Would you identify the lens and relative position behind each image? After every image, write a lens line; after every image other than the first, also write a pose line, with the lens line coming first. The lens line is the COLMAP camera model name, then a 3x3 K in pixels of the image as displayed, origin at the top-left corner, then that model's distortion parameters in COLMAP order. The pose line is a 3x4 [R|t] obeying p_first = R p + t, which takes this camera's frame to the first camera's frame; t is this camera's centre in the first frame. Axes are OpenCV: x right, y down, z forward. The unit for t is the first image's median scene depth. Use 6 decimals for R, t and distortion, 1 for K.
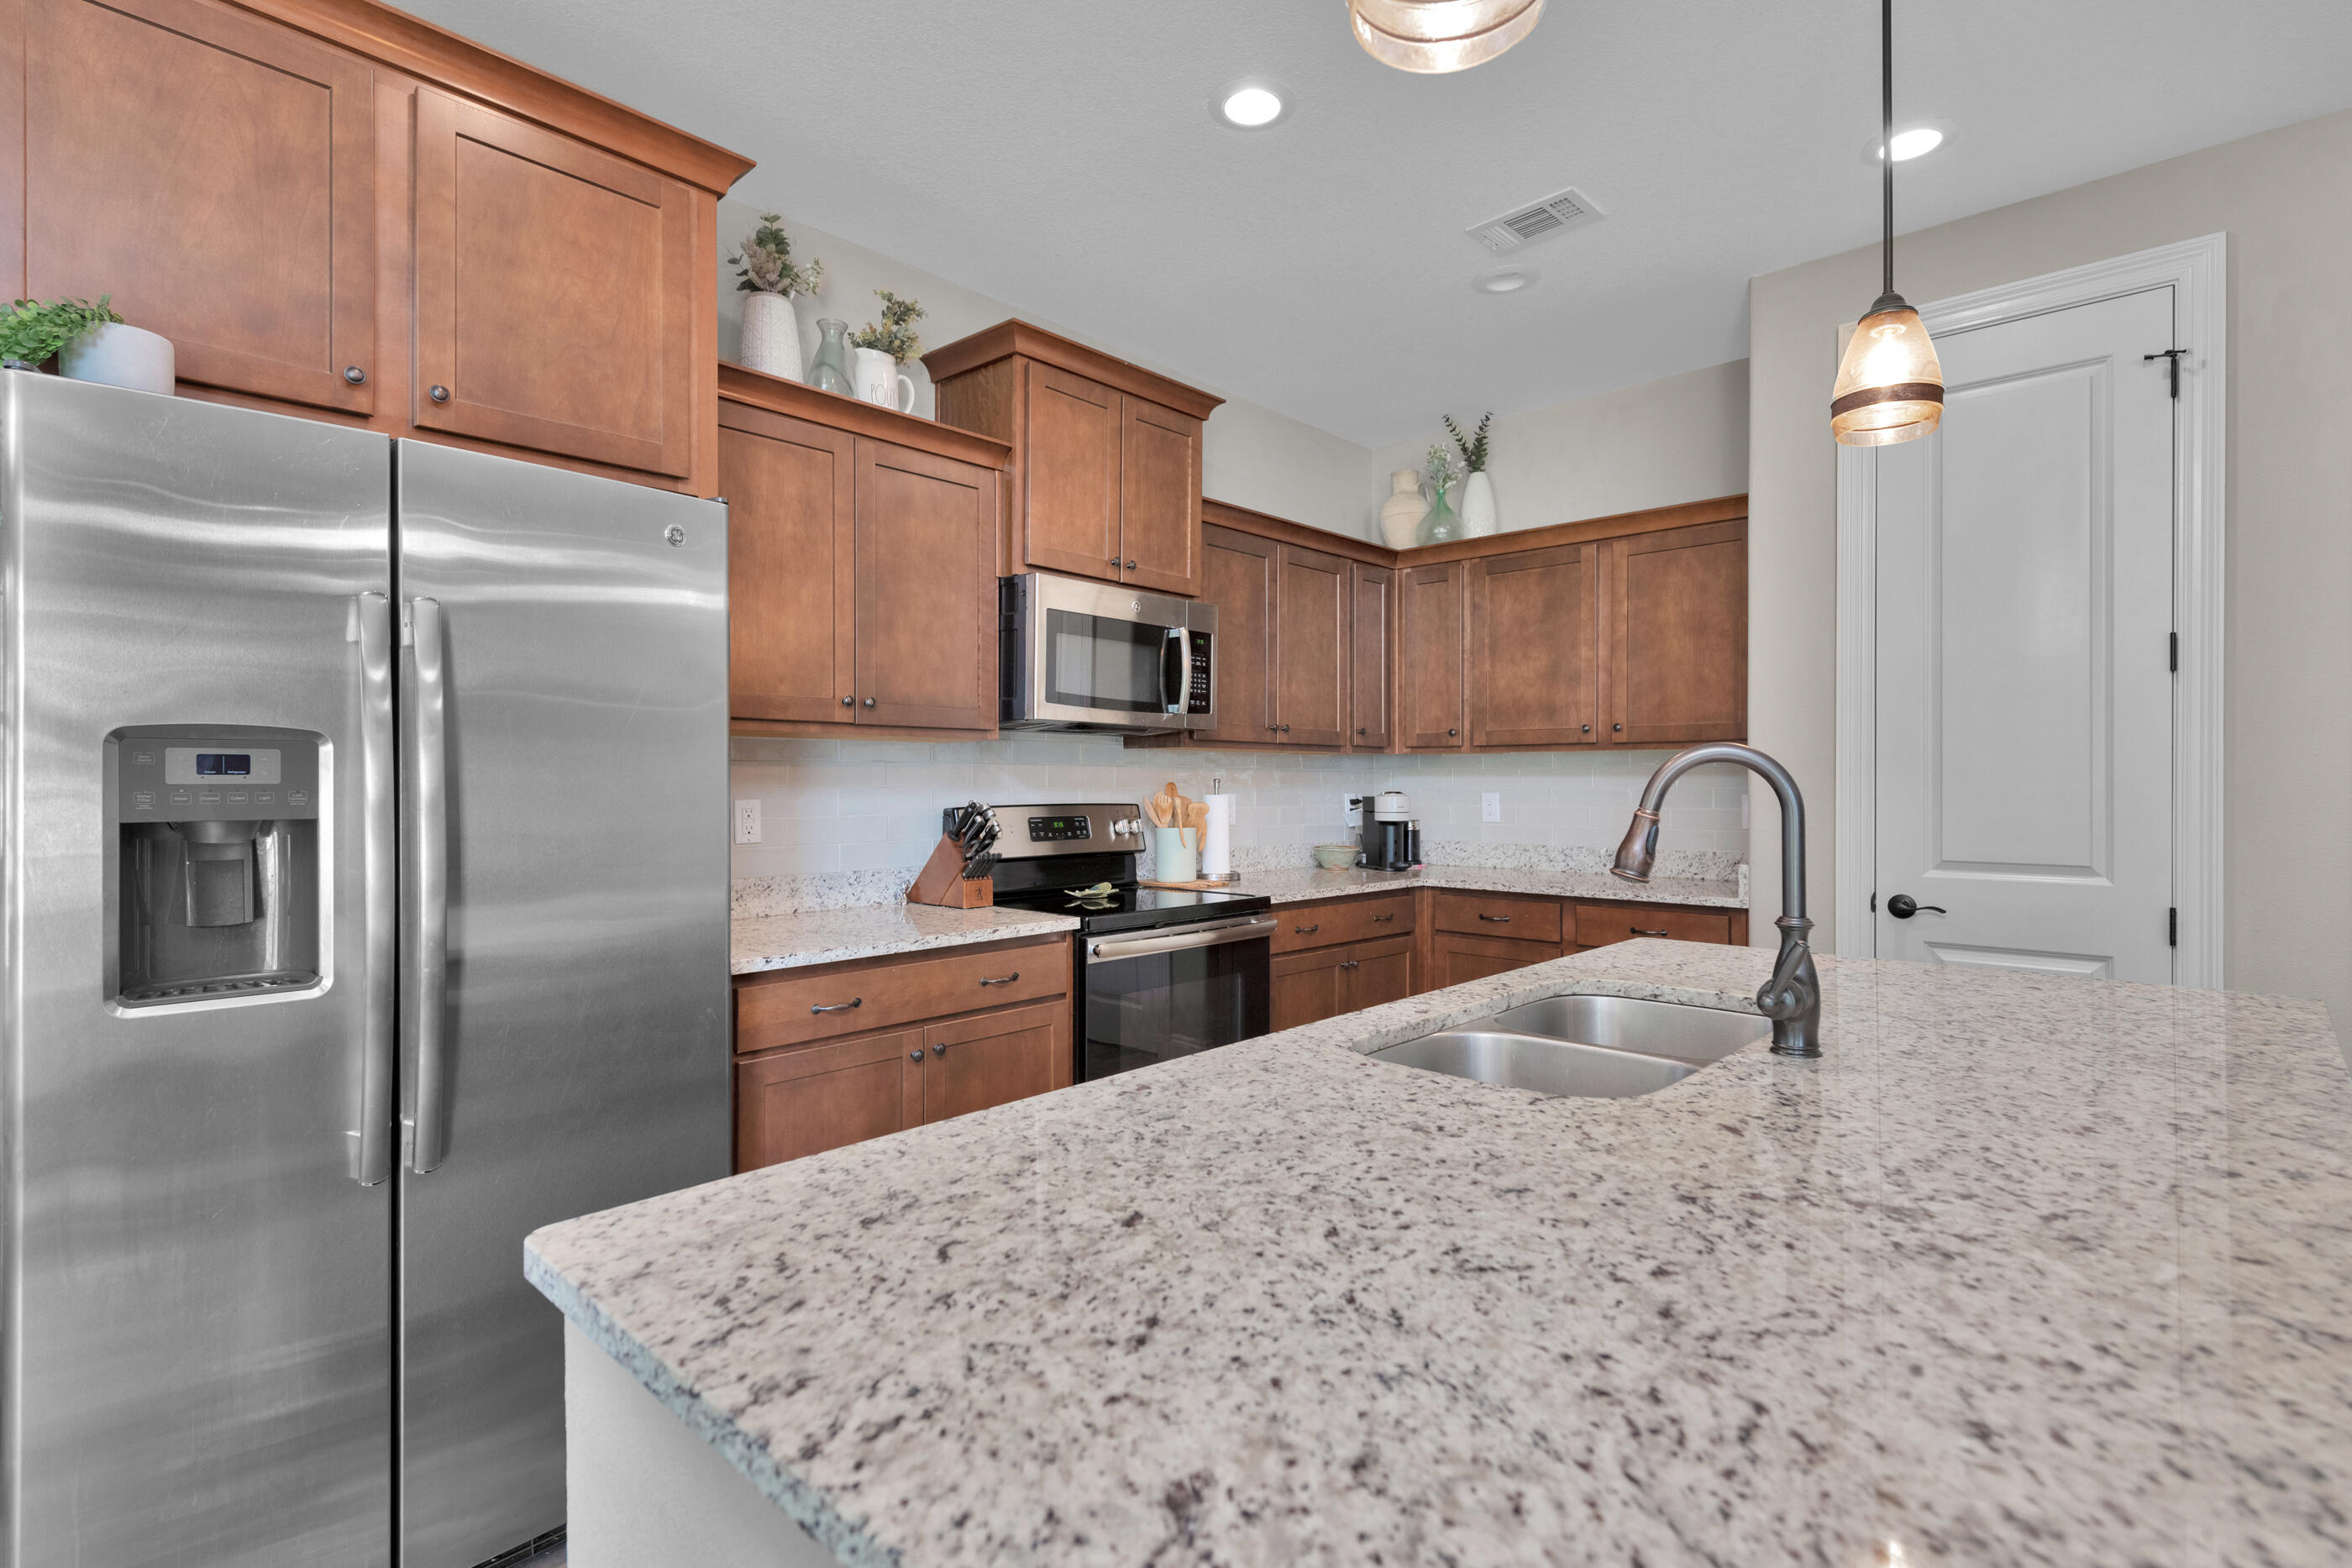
lens RADIAL K [[1090.6, 0, 1176.0], [0, 1090.6, 784.0], [0, 0, 1]] dist [0.002950, -0.000046]
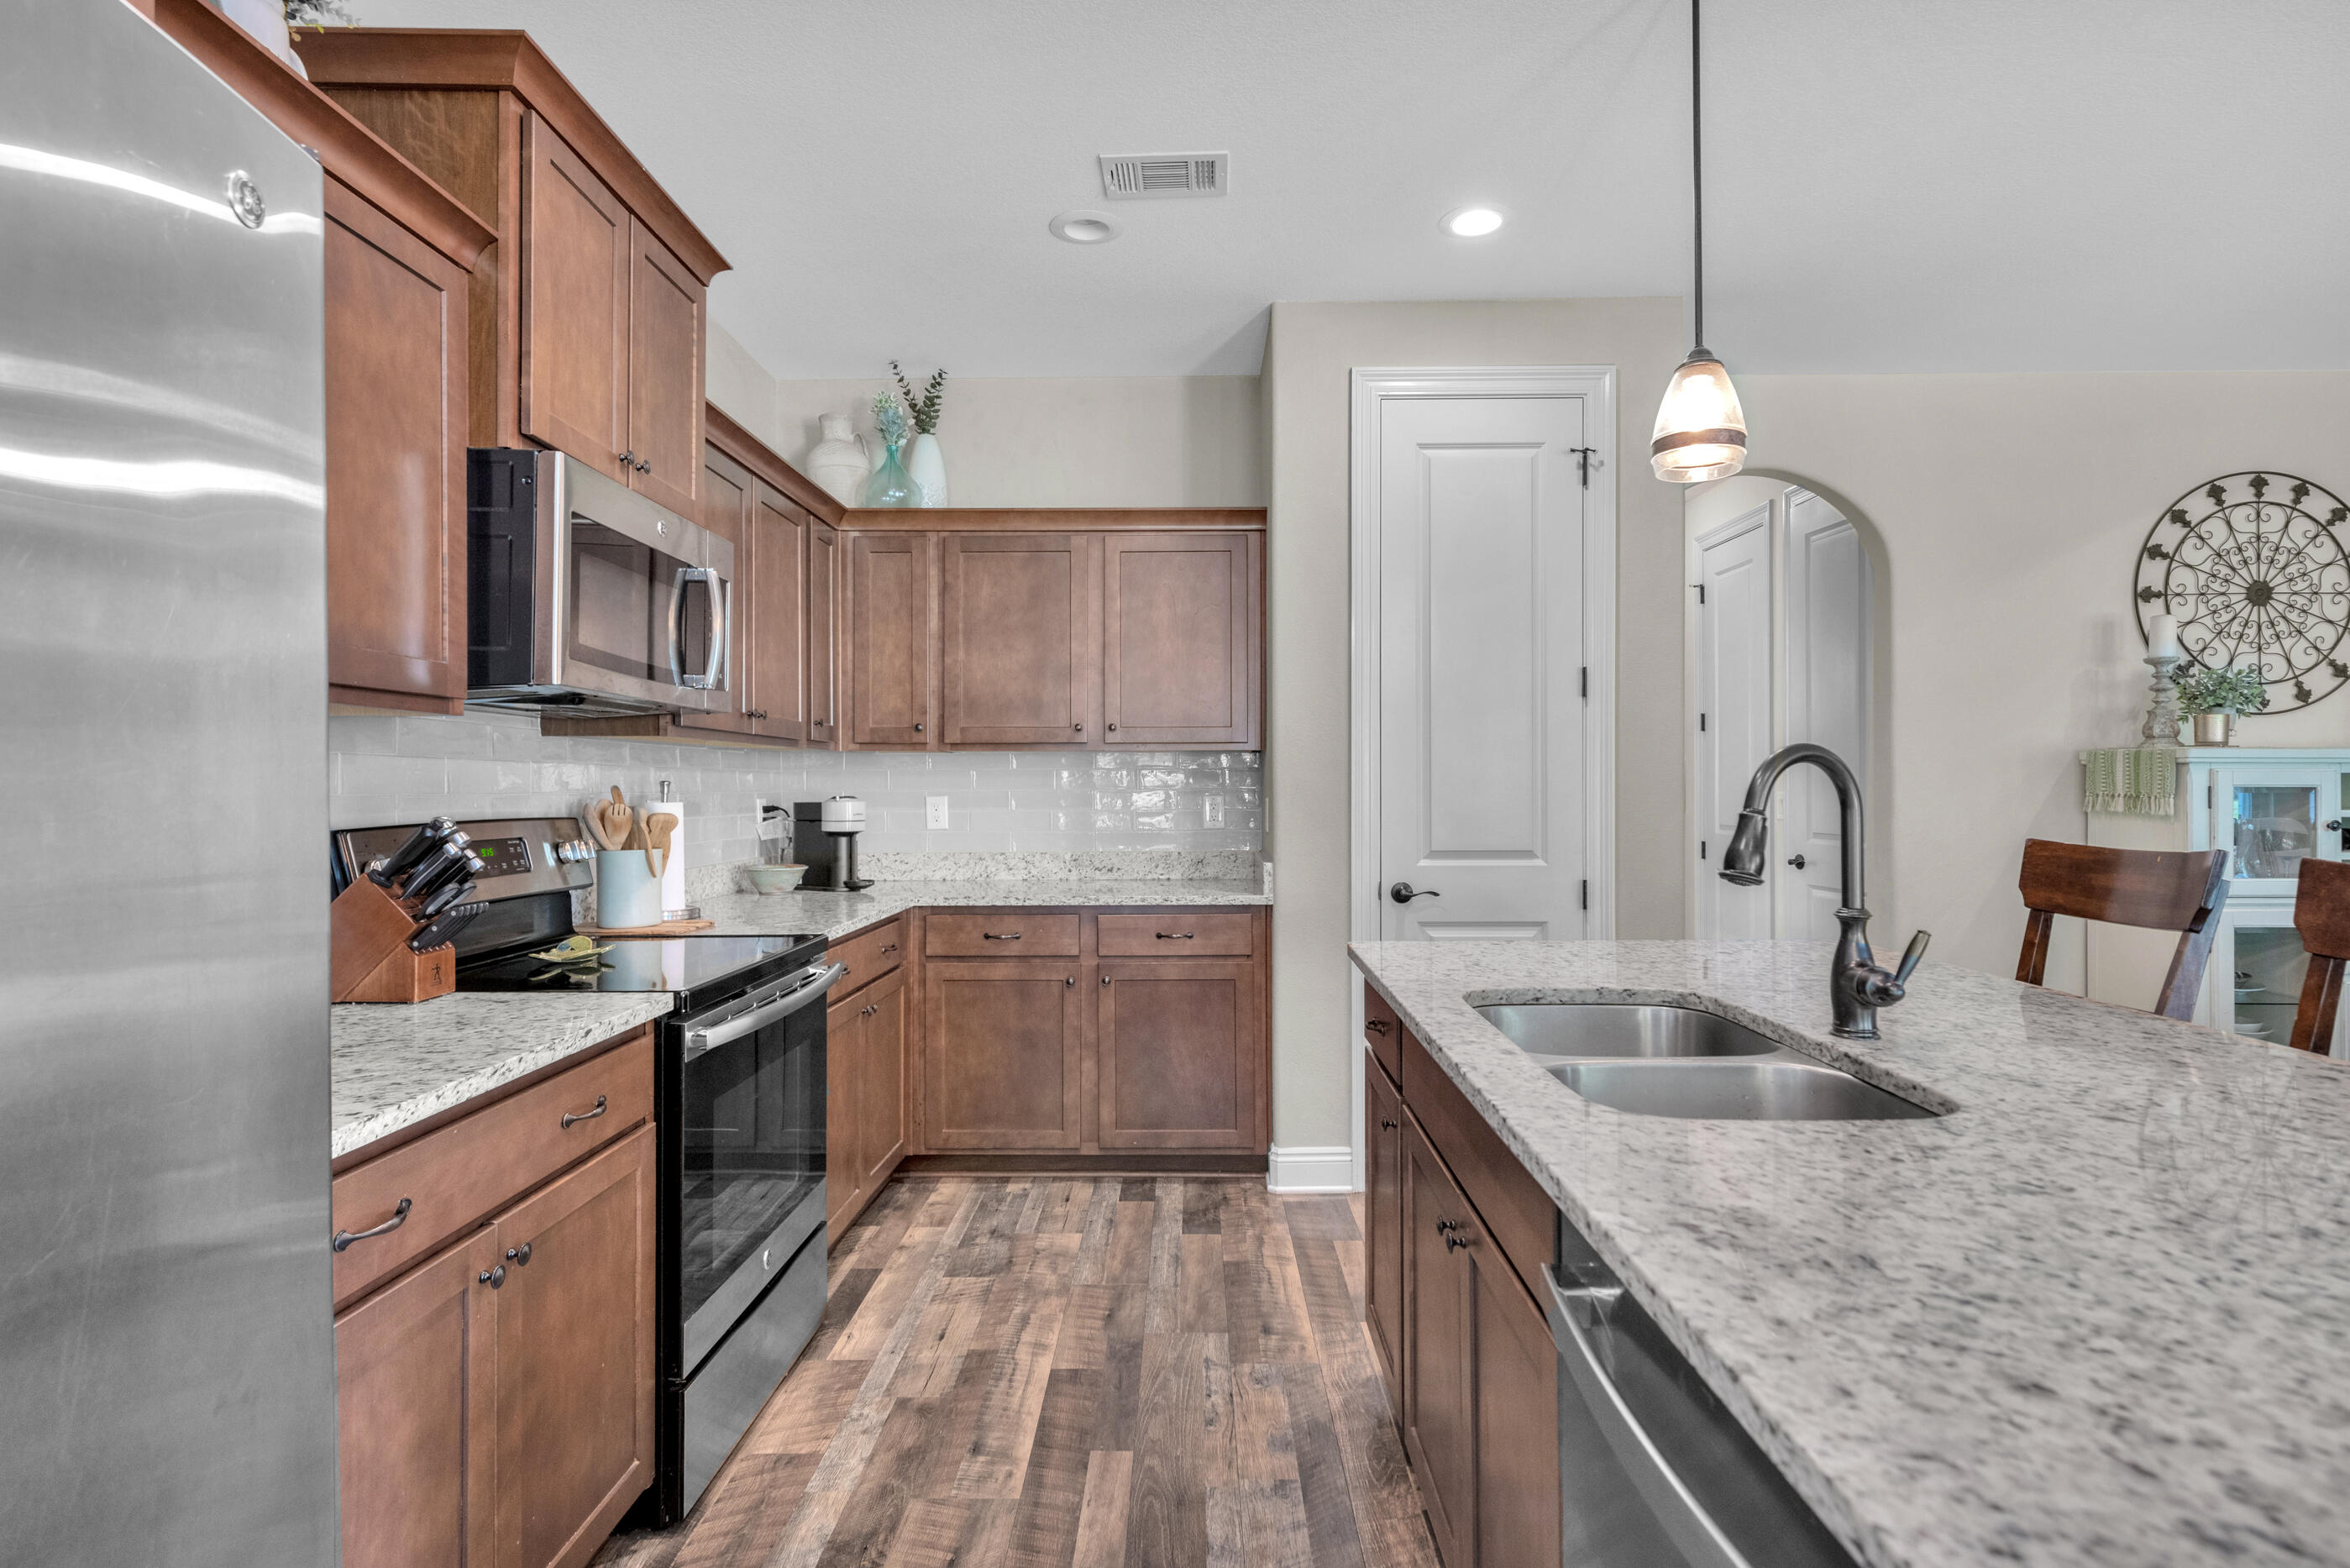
lens RADIAL K [[1145.0, 0, 1139.0], [0, 1145.0, 784.0], [0, 0, 1]] dist [0.003285, -0.001661]
pose [[0.744364, -0.001873, 0.667771, -0.324114], [0.003538, 0.999993, -0.001139, -0.000694], [-0.667764, 0.003210, 0.744366, 0.290599]]
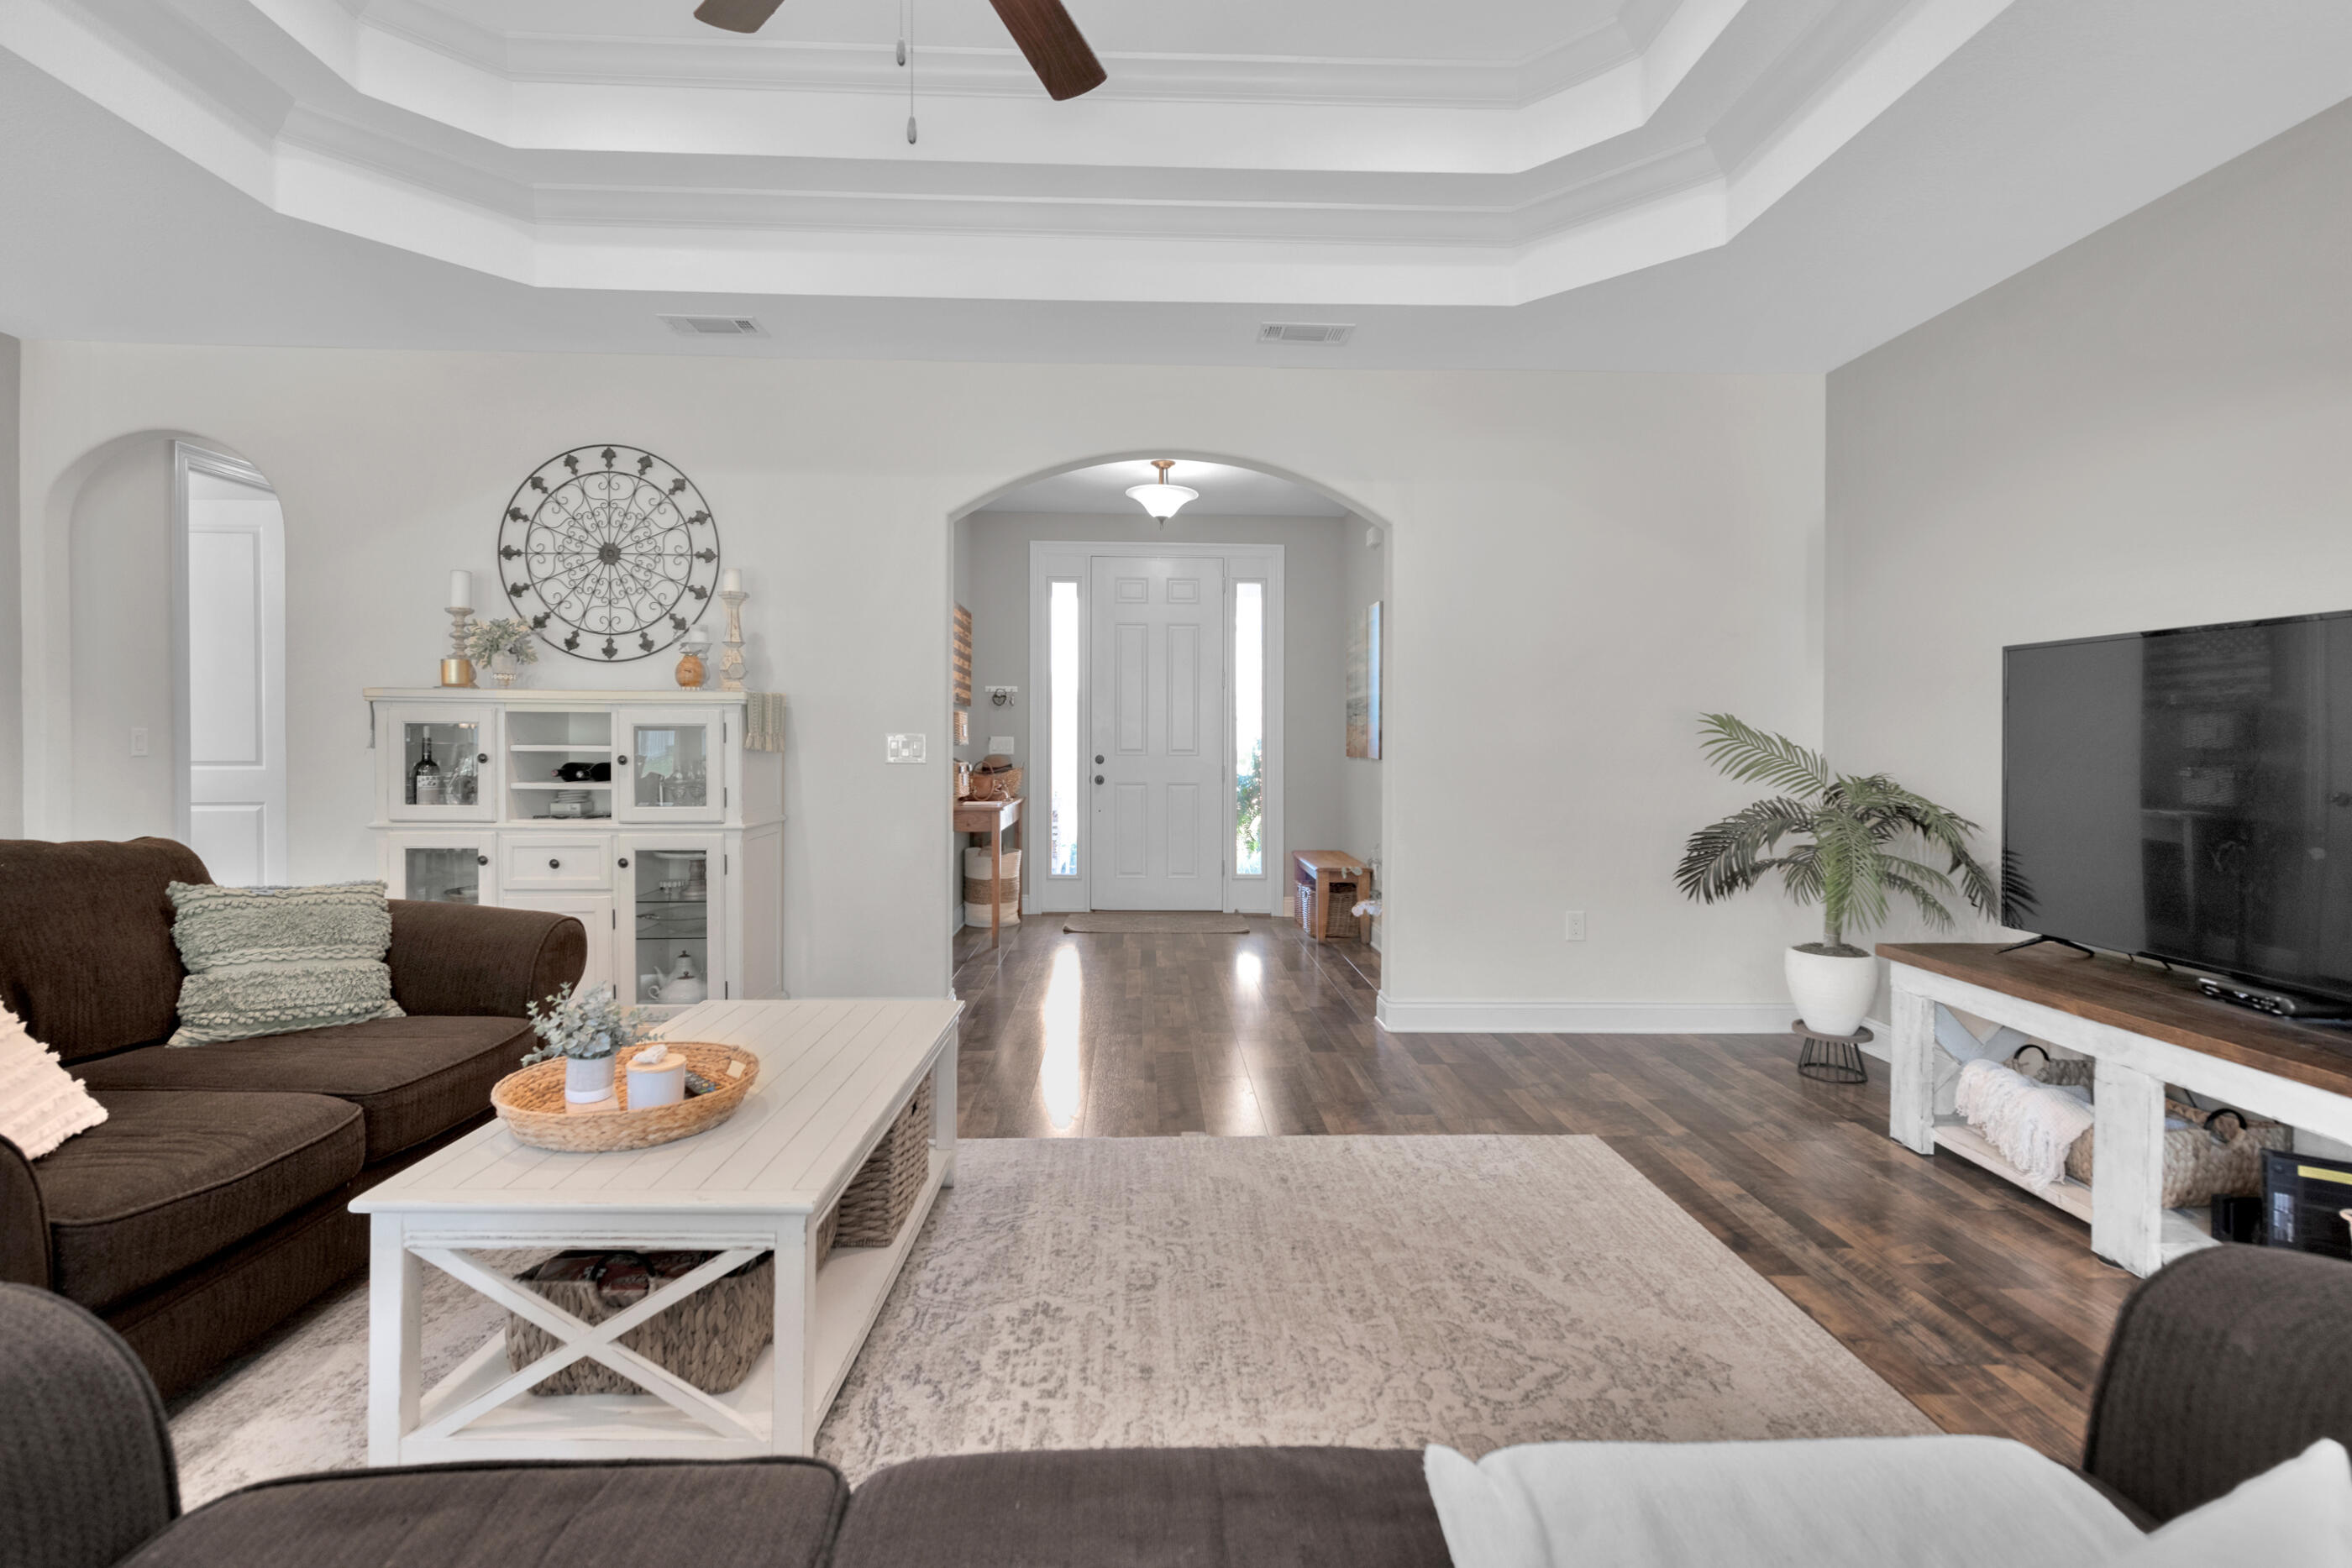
lens RADIAL K [[1068.1, 0, 1169.2], [0, 1068.1, 750.6], [0, 0, 1]] dist [0.015075, -0.000817]
pose [[0.714673, -0.001102, 0.699458, 1.133788], [-0.007355, 0.999932, 0.009090, 0.019911], [-0.699420, -0.011641, 0.714616, -1.154024]]
